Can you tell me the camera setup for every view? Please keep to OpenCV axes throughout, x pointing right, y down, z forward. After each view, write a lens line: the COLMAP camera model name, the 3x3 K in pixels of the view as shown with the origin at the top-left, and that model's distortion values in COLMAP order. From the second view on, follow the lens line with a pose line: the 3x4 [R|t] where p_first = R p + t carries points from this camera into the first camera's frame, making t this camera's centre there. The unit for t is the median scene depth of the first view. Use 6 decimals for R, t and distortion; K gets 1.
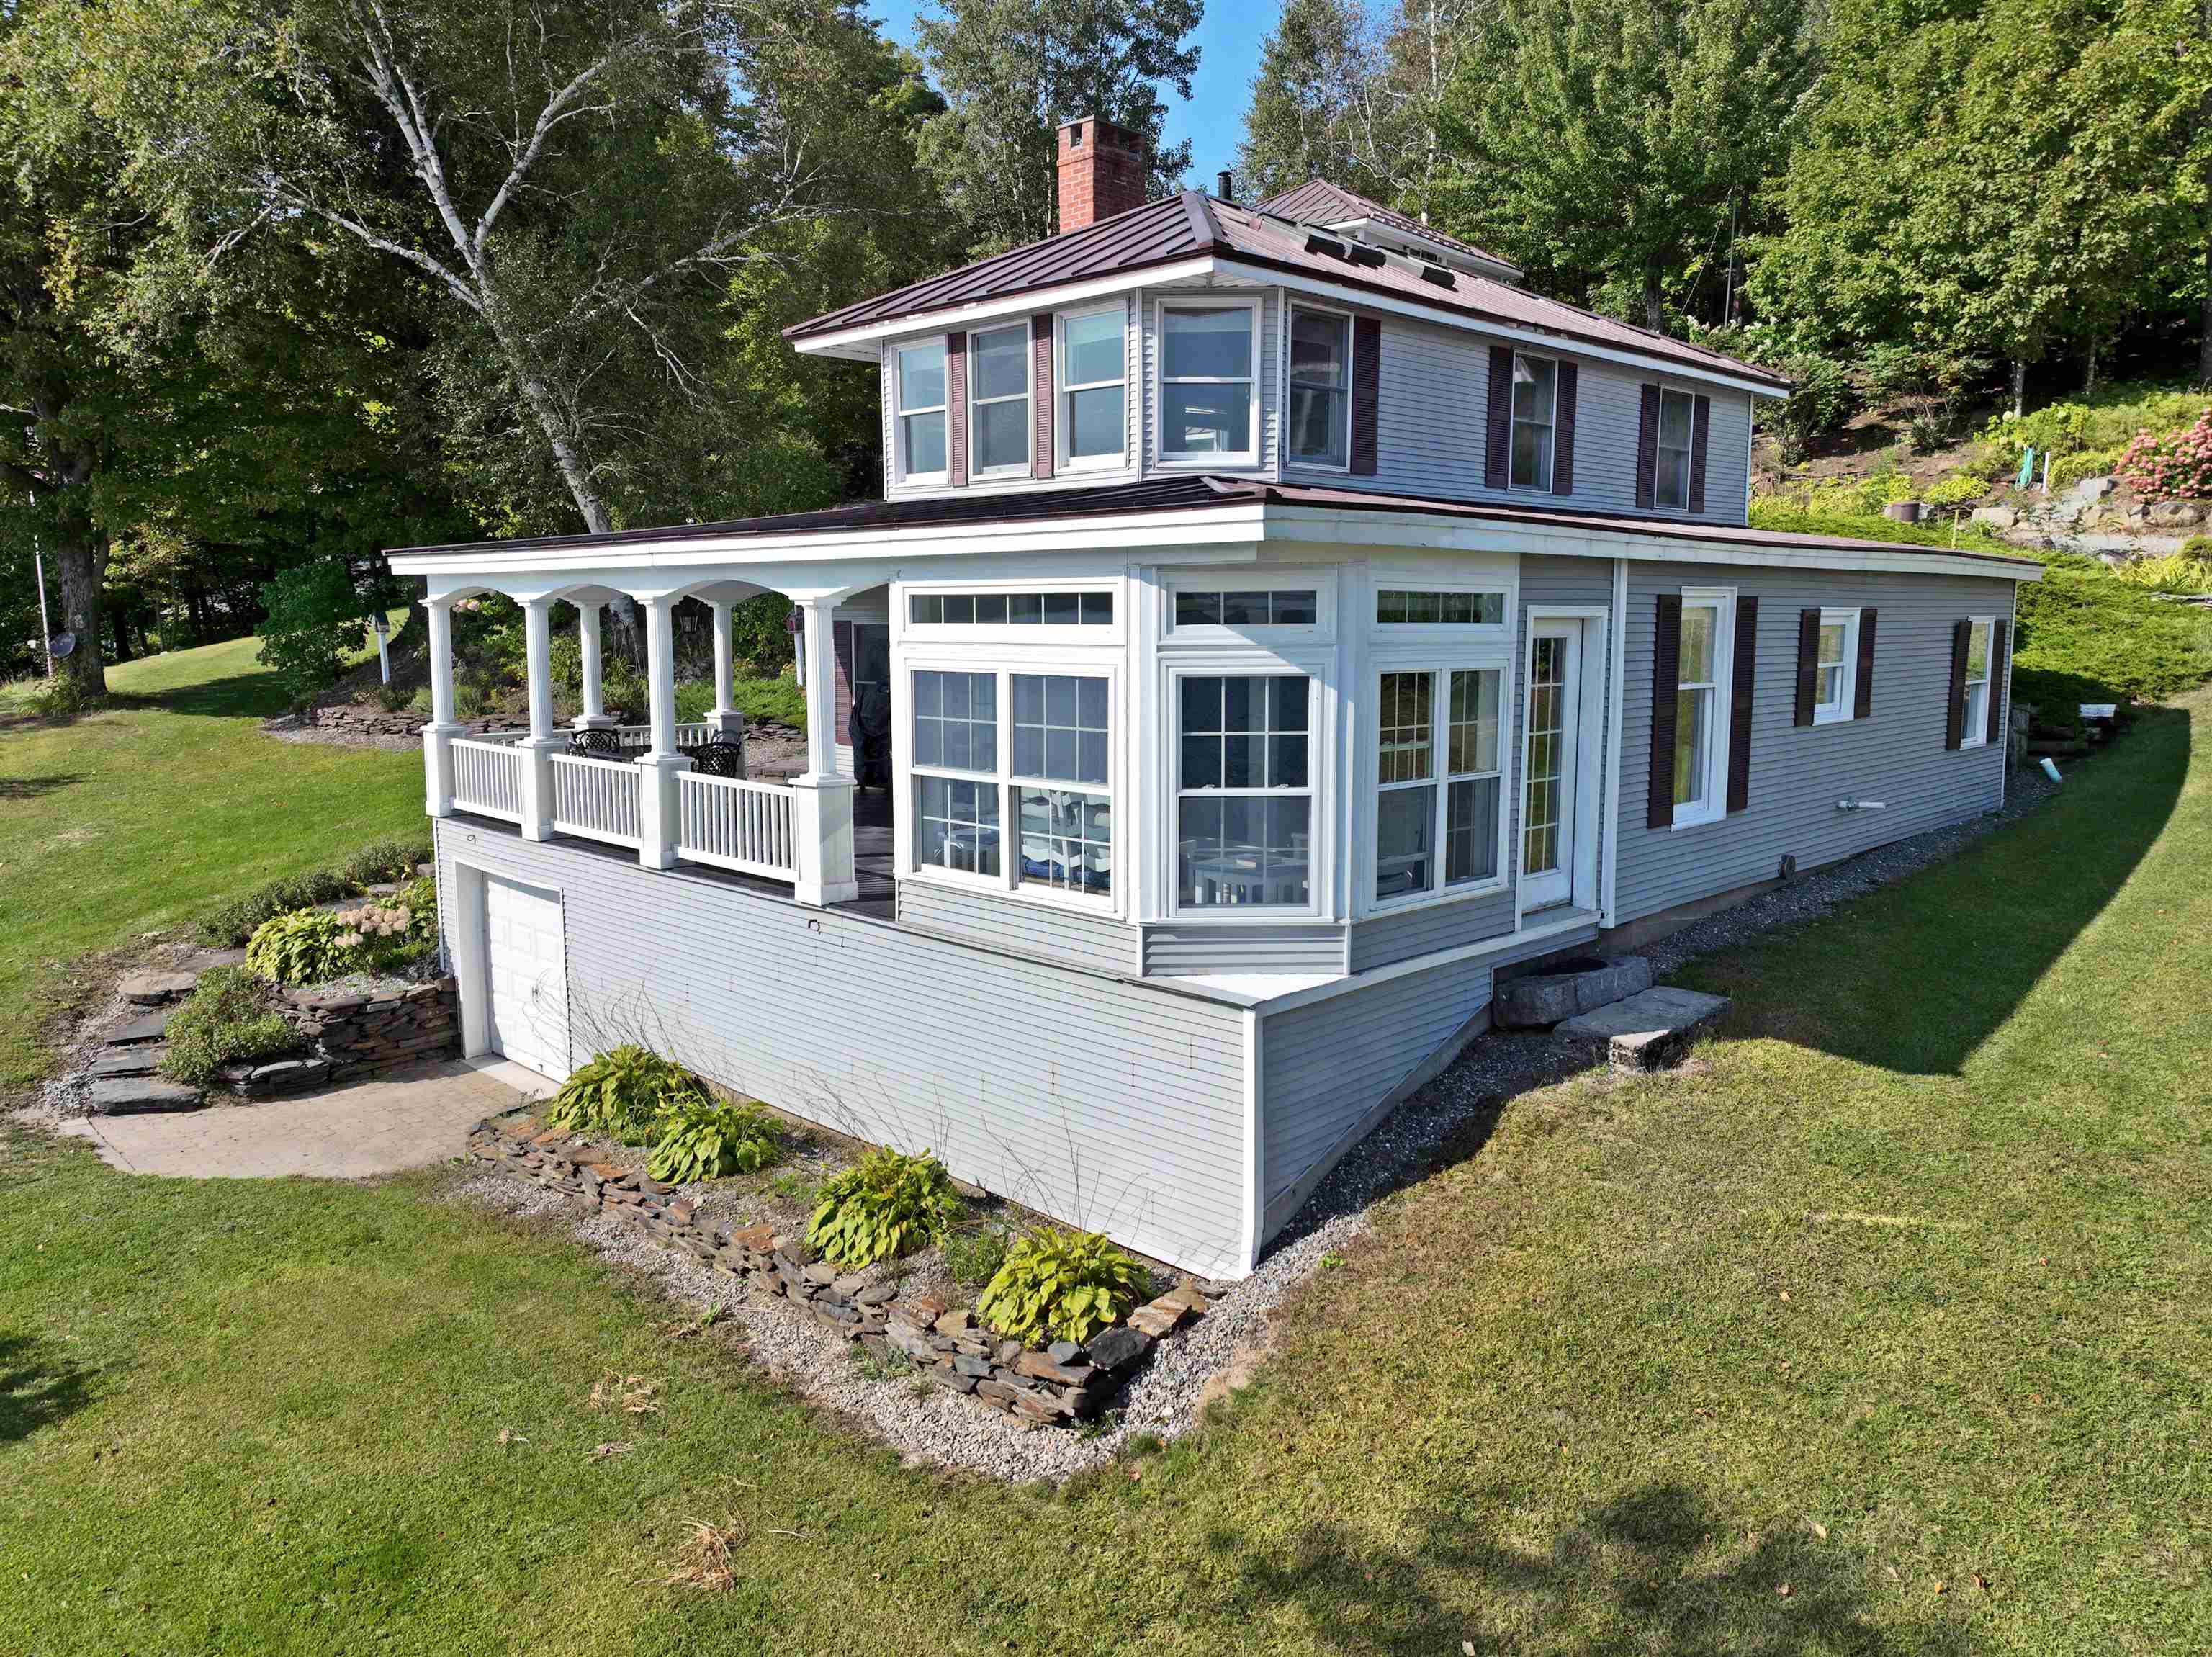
lens RADIAL K [[1553.6, 0, 1106.0], [0, 1553.6, 828.5], [0, 0, 1]] dist [0.002233, 0.012359]
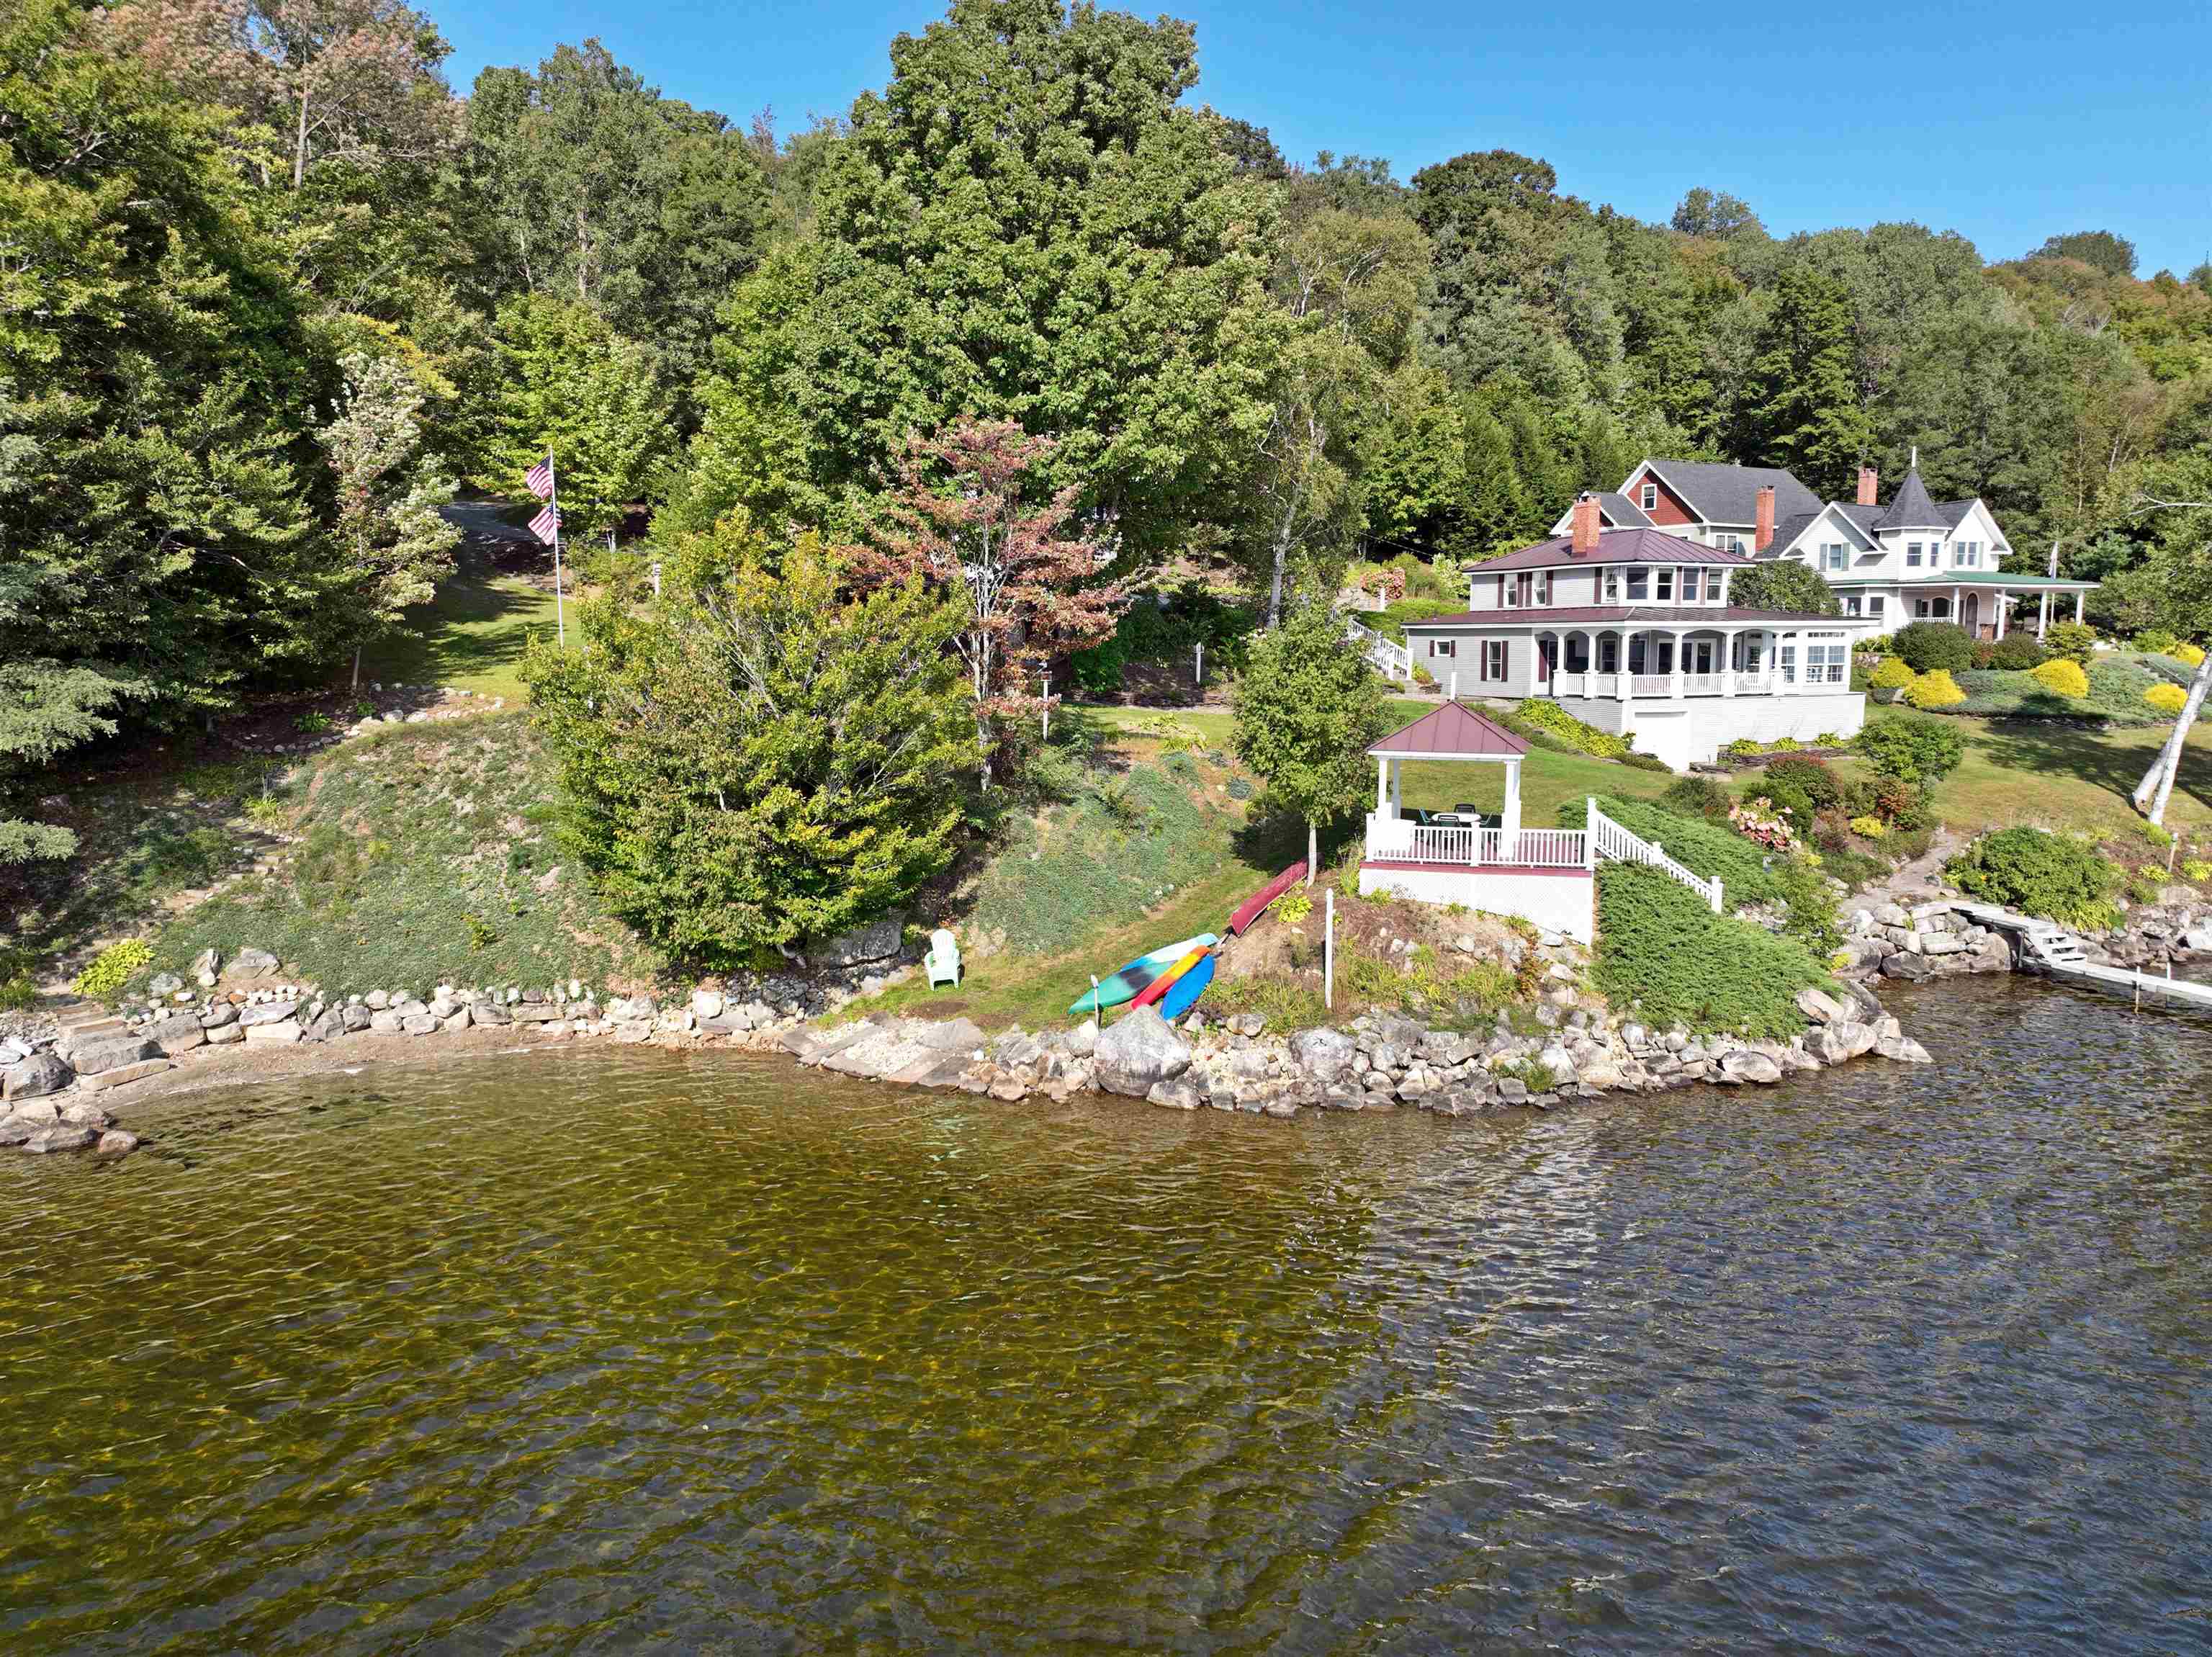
lens RADIAL K [[1550.7, 0, 1106.3], [0, 1550.7, 835.6], [0, 0, 1]] dist [-0.005258, 0.022691]
pose [[0.371710, -0.118617, 0.920740, -4.936682], [0.134117, 0.988260, 0.073171, -0.140543], [-0.918610, 0.096289, 0.383255, 1.002296]]
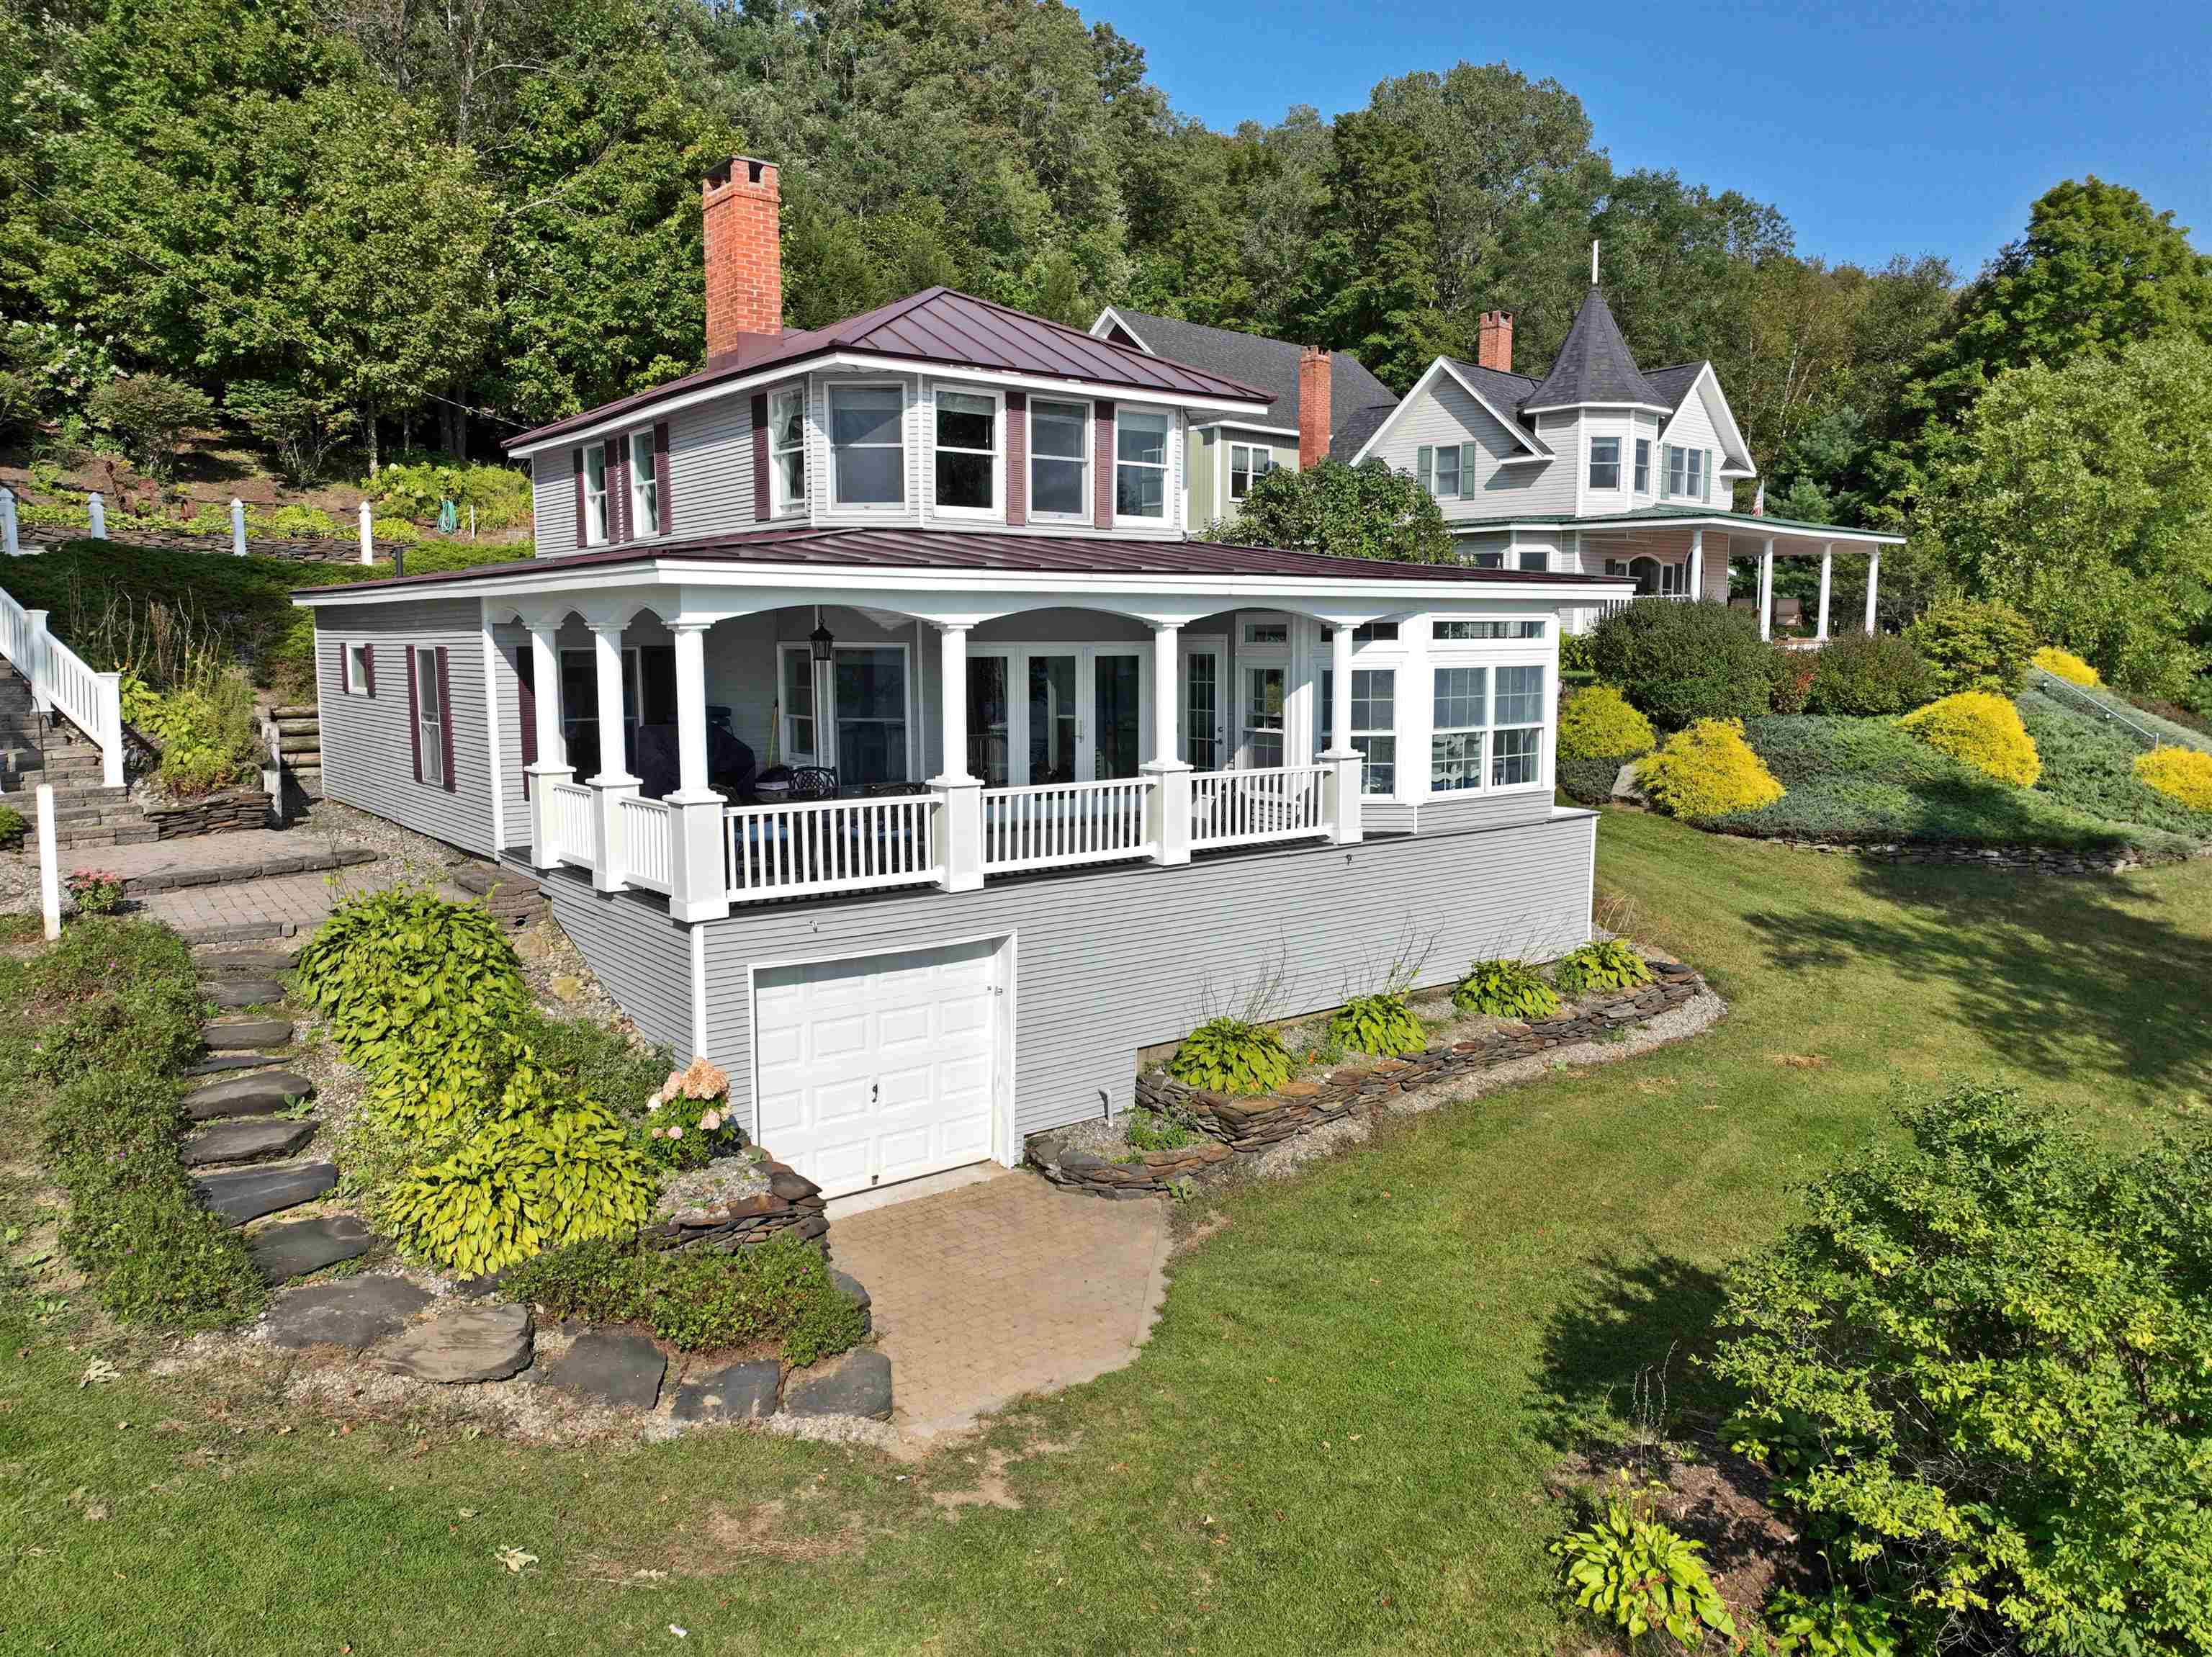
lens RADIAL K [[1555.5, 0, 1104.6], [0, 1555.5, 827.2], [0, 0, 1]] dist [-0.003154, 0.017594]
pose [[0.129324, -0.123112, 0.983930, -1.416817], [0.140066, 0.984582, 0.104784, -0.126942], [-0.981660, 0.124264, 0.144574, 0.907483]]
